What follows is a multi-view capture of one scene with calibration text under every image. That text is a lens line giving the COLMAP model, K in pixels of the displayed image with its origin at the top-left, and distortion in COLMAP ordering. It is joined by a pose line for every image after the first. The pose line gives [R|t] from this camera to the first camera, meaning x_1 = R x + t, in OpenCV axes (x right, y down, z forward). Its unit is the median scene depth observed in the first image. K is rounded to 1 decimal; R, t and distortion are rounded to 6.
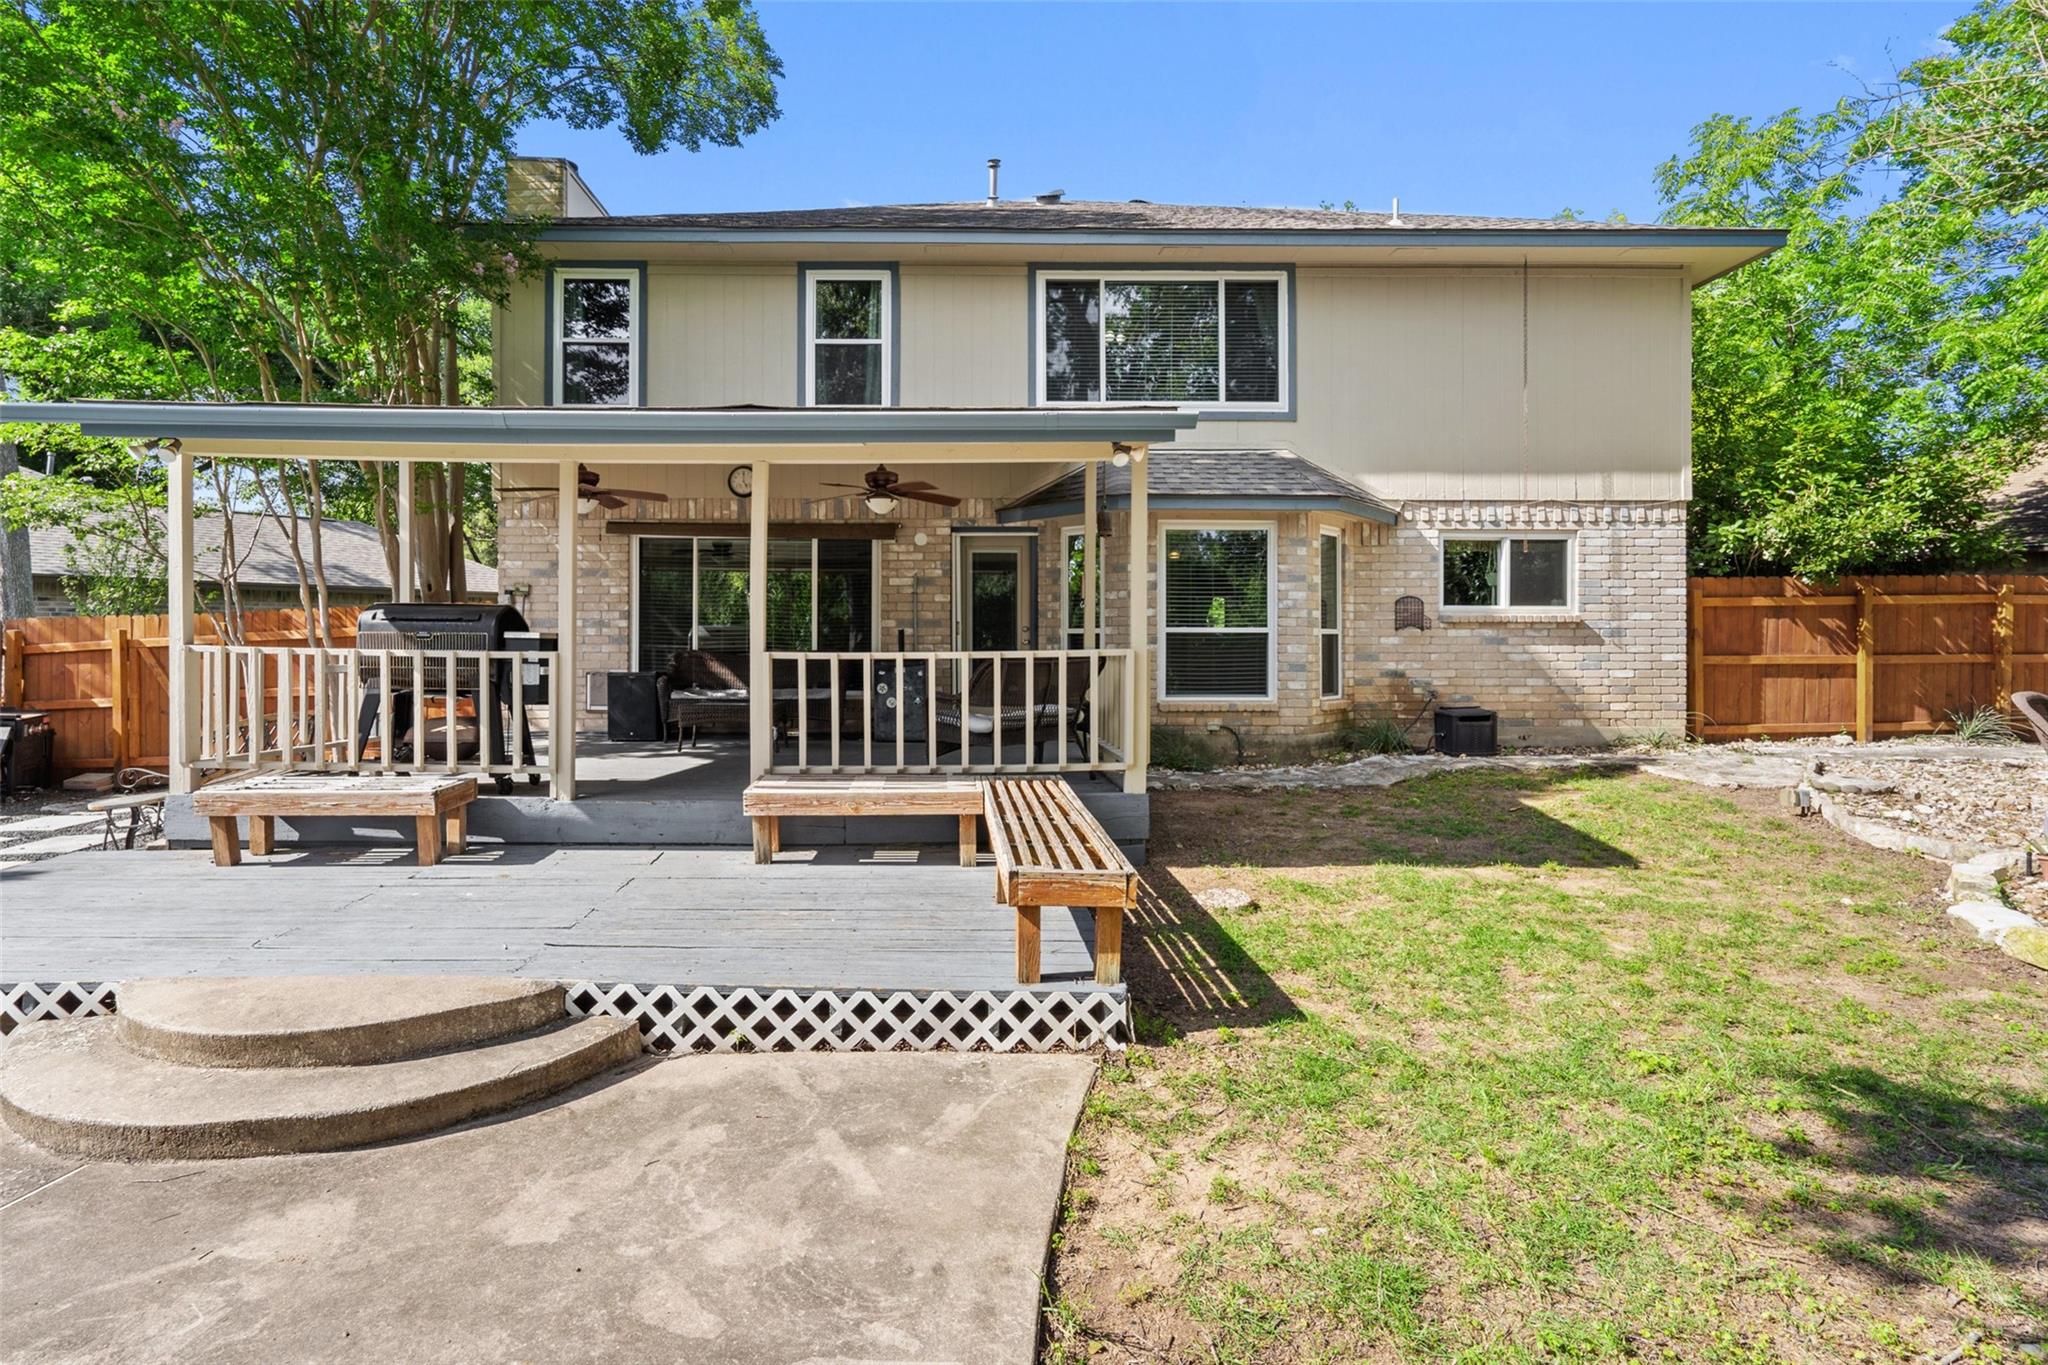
lens RADIAL K [[948.8, 0, 1013.4], [0, 948.8, 684.5], [0, 0, 1]] dist [-0.008137, 0.003713]
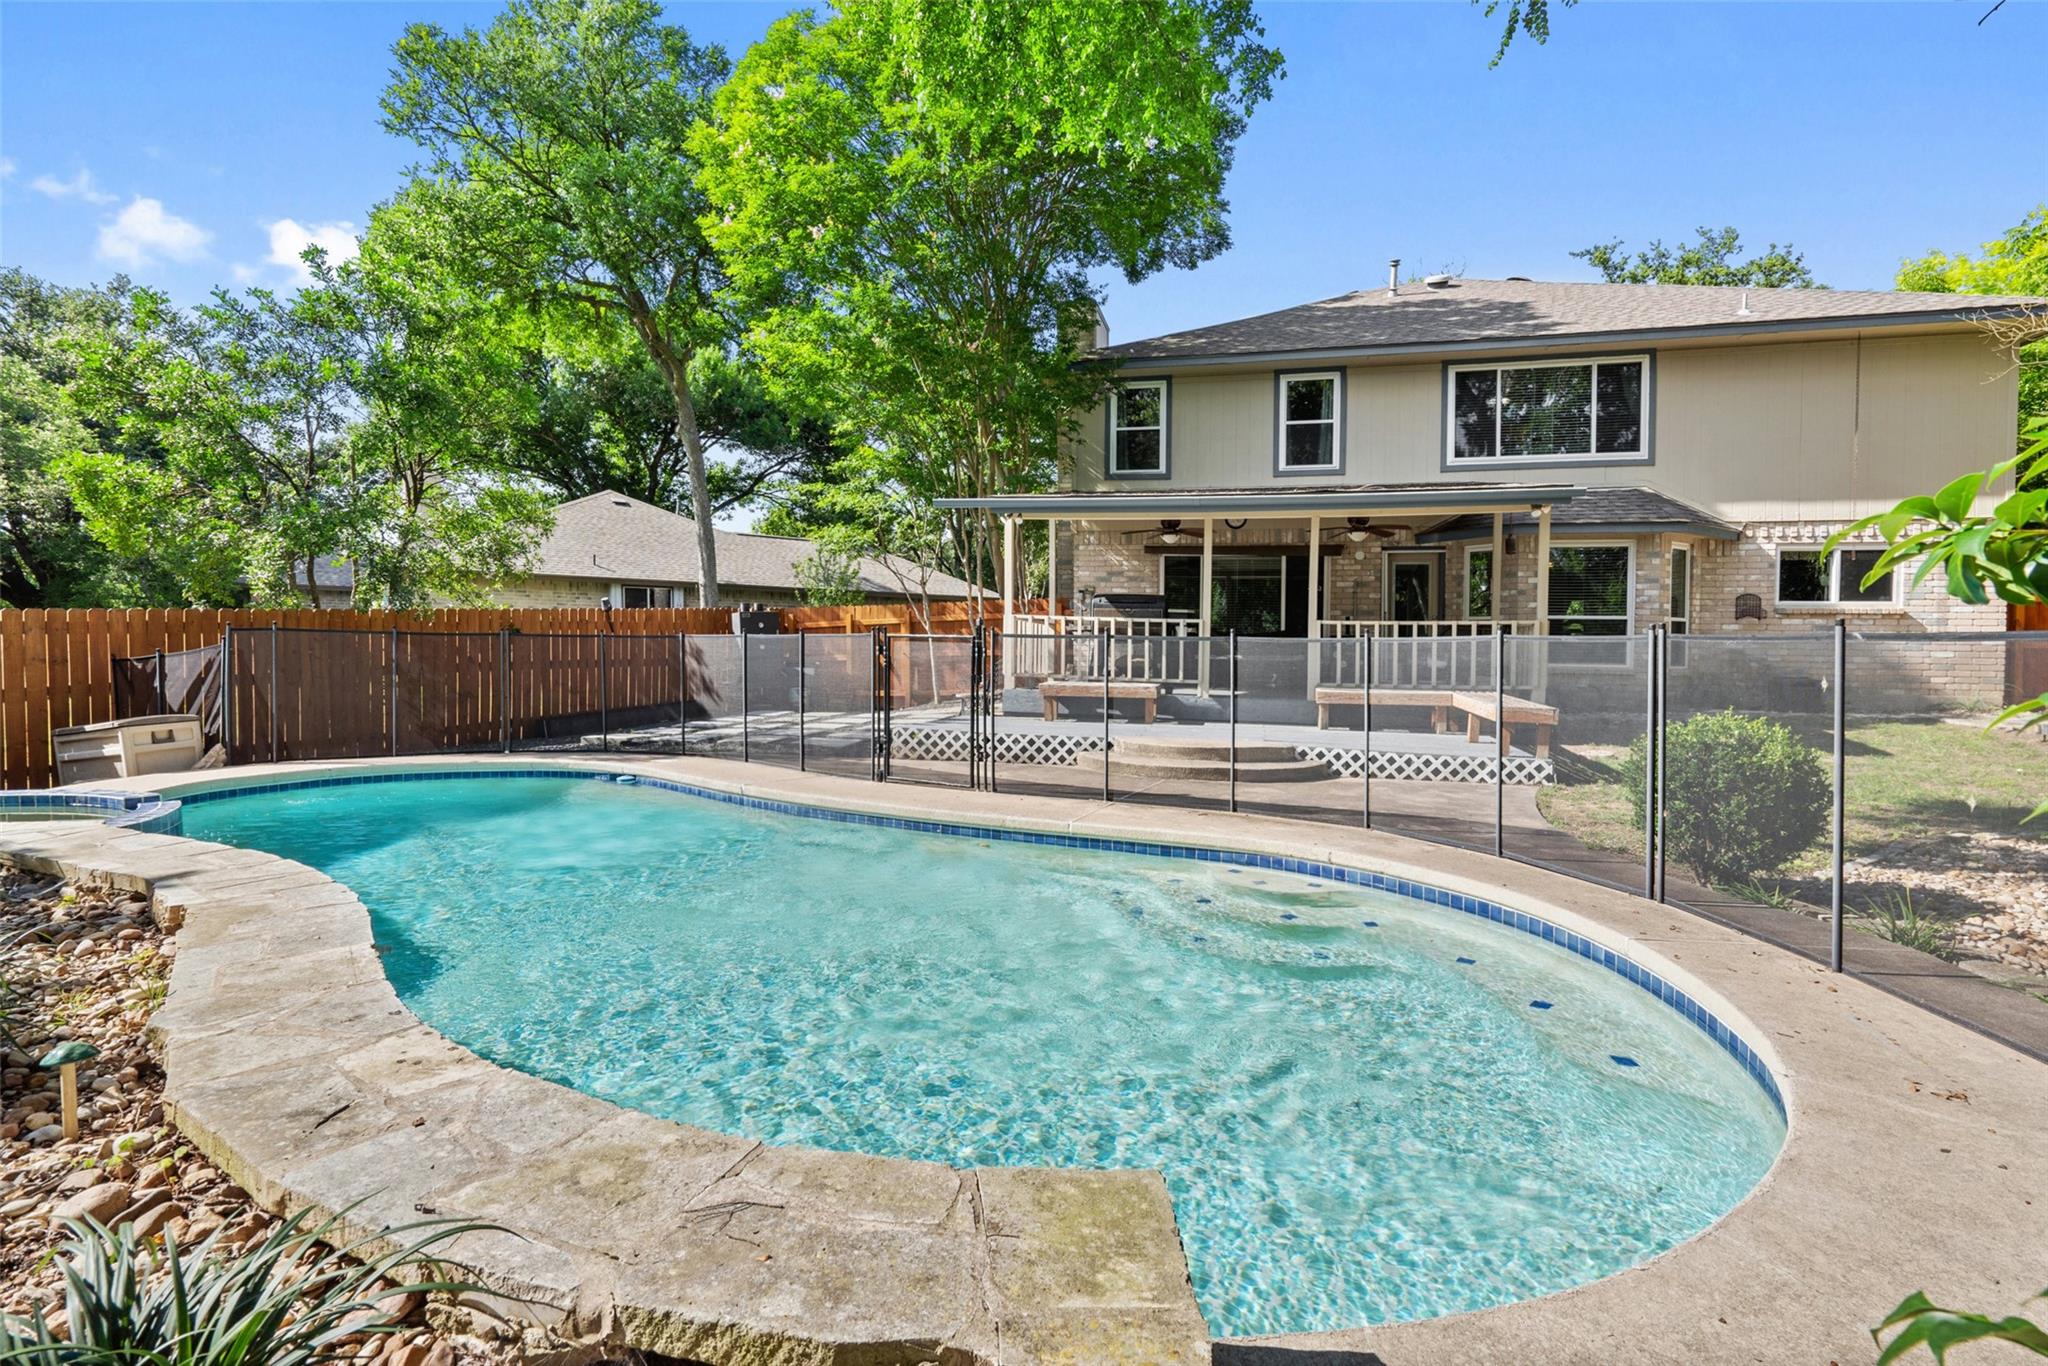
lens RADIAL K [[948.8, 0, 1036.8], [0, 948.8, 676.6], [0, 0, 1]] dist [-0.008137, 0.003713]
pose [[0.956406, 0.024732, -0.290990, -0.150032], [-0.029795, 0.999472, -0.012979, 0.070554], [0.290515, 0.021083, 0.956638, -0.562746]]
